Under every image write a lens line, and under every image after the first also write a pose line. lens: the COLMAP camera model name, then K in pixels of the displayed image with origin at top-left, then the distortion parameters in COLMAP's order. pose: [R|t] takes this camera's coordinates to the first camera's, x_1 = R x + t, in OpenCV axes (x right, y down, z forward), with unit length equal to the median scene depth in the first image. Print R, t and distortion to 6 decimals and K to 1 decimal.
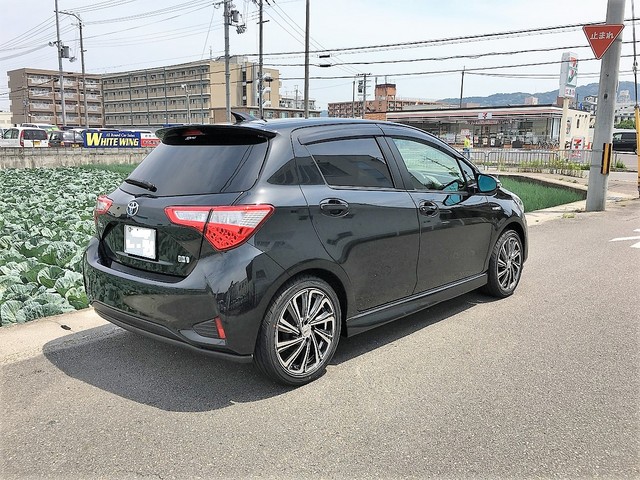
lens RADIAL K [[549.7, 0, 317.3], [0, 549.7, 239.8], [0, 0, 1]] dist [-0.003396, -0.015577]
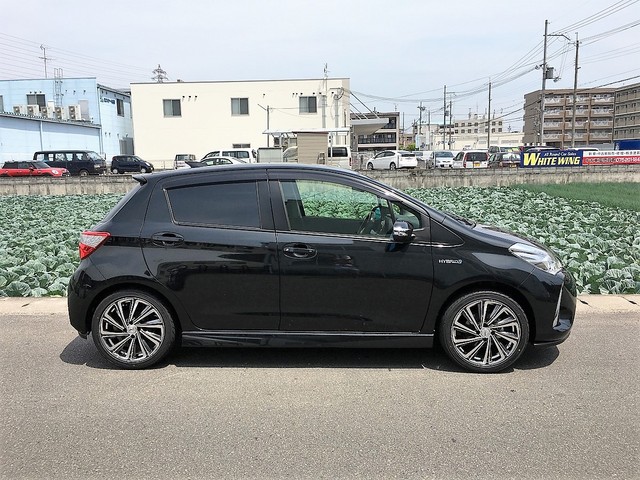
lens RADIAL K [[549.7, 0, 317.3], [0, 549.7, 239.8], [0, 0, 1]] dist [-0.003396, -0.015577]
pose [[0.631904, 0.085053, -0.770365, 0.139866], [-0.106719, 0.994041, 0.022210, -0.014054], [0.767664, 0.068178, 0.637216, 0.052872]]
